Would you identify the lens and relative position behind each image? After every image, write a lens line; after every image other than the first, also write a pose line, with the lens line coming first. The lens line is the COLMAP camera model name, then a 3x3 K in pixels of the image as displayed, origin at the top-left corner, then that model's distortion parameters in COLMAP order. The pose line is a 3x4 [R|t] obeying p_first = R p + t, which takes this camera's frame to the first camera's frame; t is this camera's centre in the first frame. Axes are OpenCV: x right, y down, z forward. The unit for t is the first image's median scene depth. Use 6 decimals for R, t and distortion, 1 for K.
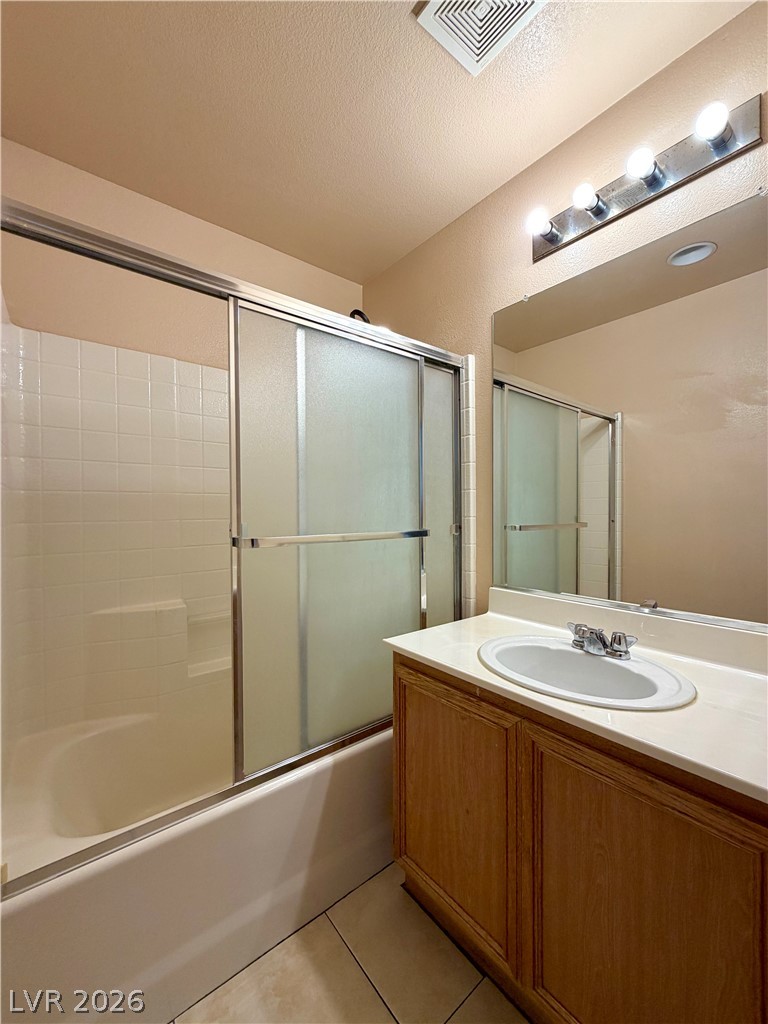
lens RADIAL K [[409.9, 0, 384.0], [0, 409.9, 512.0], [0, 0, 1]] dist [0.002269, 0.000100]
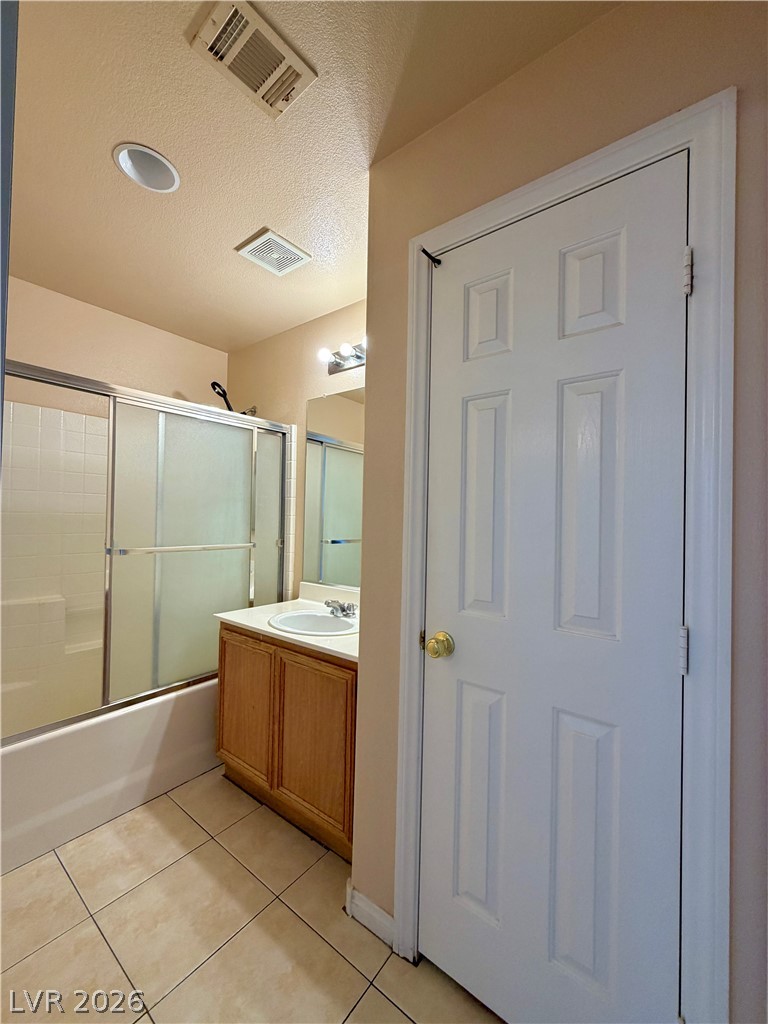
lens RADIAL K [[409.9, 0, 384.0], [0, 409.9, 512.0], [0, 0, 1]] dist [0.002269, 0.000100]
pose [[0.971995, 0.027610, 0.233376, 0.258688], [-0.023087, 0.999489, -0.022090, -0.059533], [-0.233866, 0.016084, 0.972136, -0.689768]]
